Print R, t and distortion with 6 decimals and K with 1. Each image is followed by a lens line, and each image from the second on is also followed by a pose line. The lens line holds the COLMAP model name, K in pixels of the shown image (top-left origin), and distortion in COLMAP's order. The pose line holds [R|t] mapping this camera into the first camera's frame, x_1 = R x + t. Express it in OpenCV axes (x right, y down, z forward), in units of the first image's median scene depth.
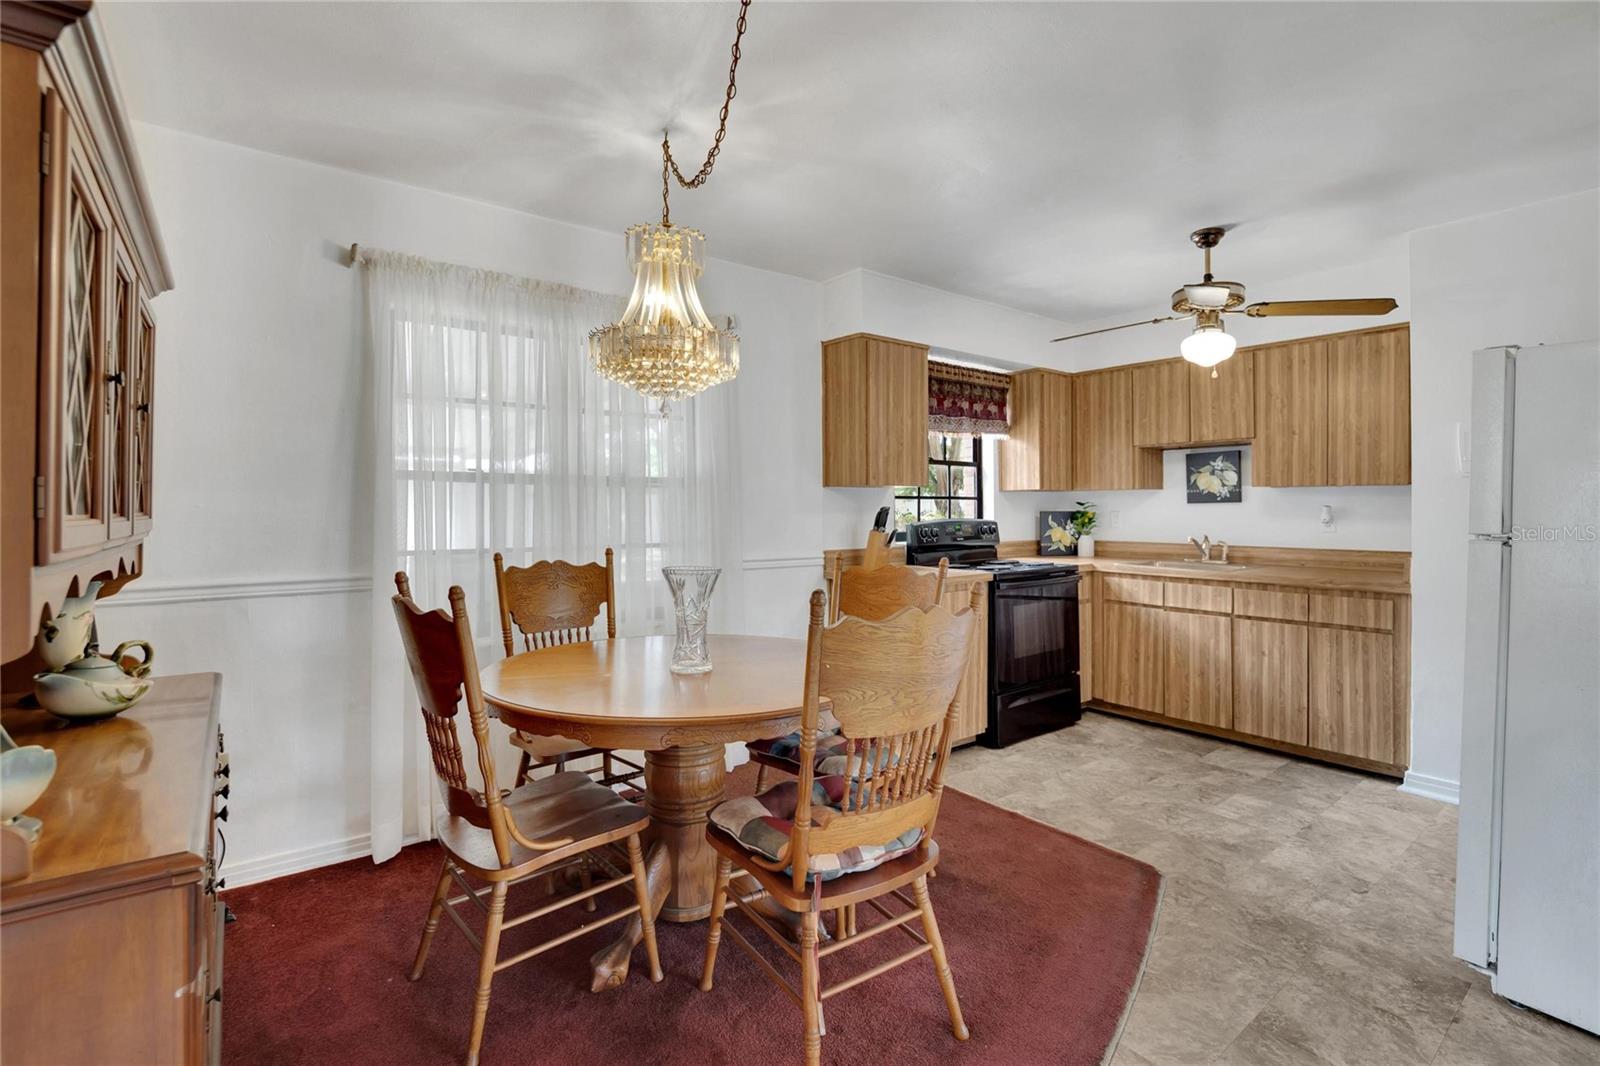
lens RADIAL K [[725.6, 0, 803.5], [0, 725.6, 506.4], [0, 0, 1]] dist [-0.018416, 0.000404]
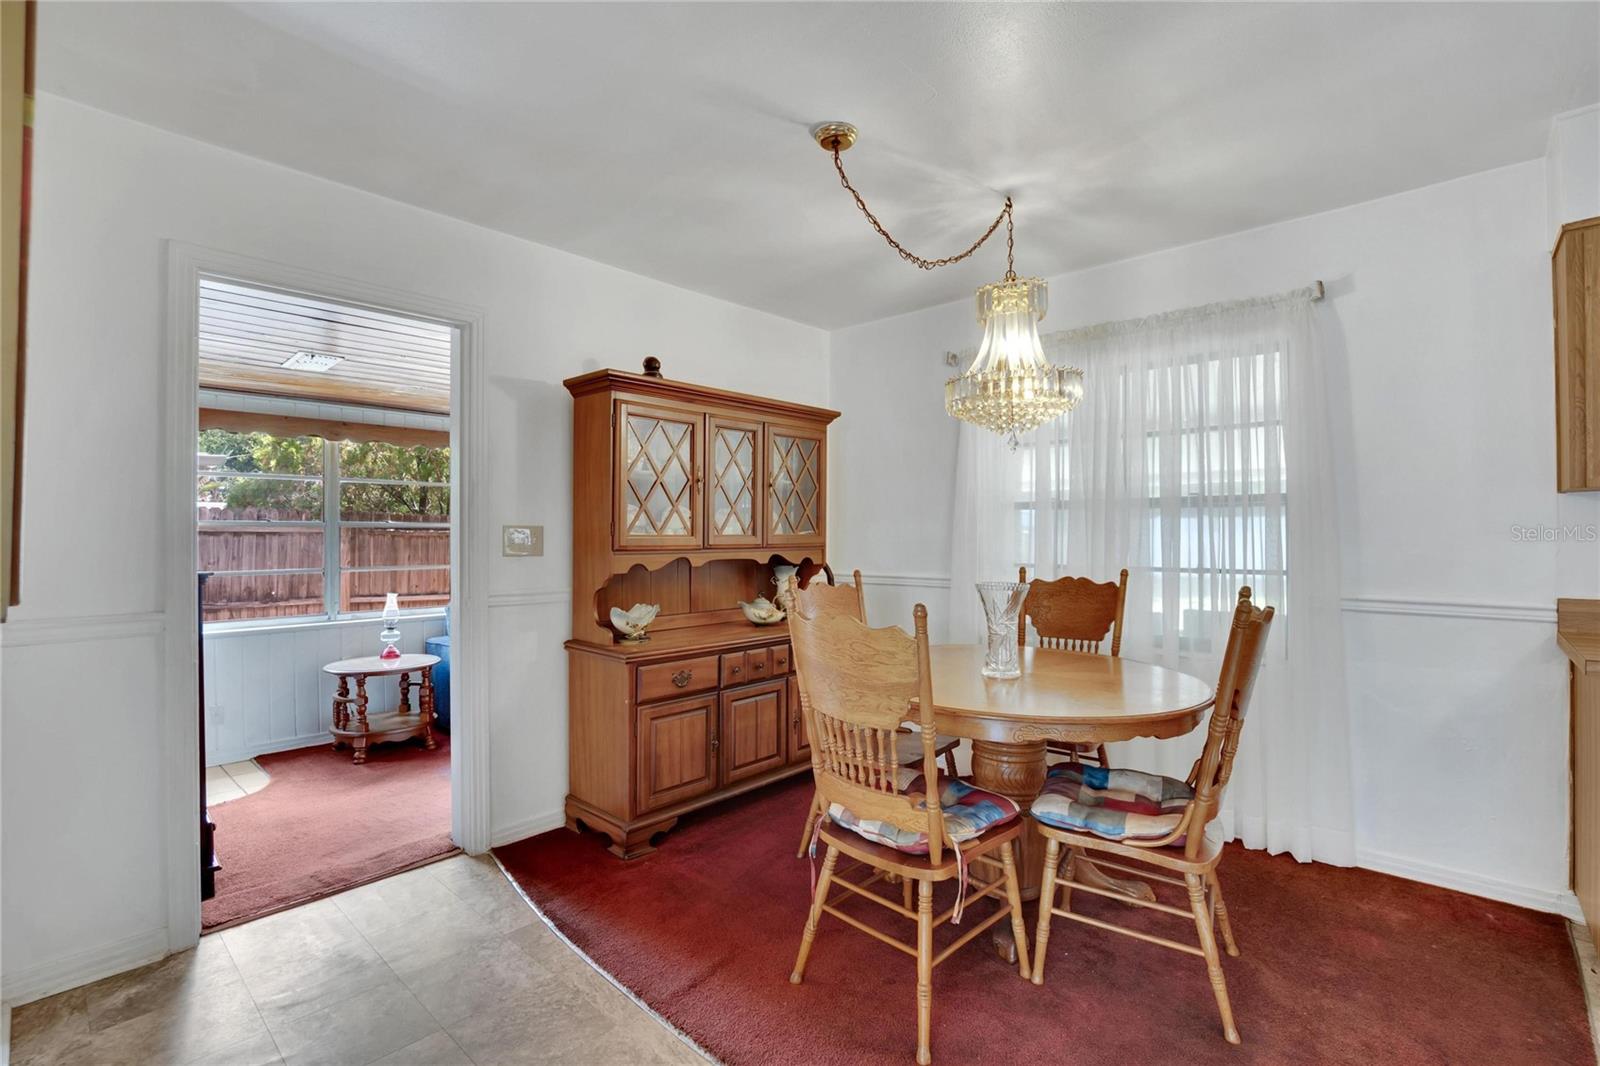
lens RADIAL K [[725.6, 0, 803.5], [0, 725.6, 506.4], [0, 0, 1]] dist [-0.018416, 0.000404]
pose [[0.156700, -0.033266, -0.987086, 0.516916], [0.006815, 0.999445, -0.032601, -0.001527], [0.987623, -0.001618, 0.156840, 0.292671]]
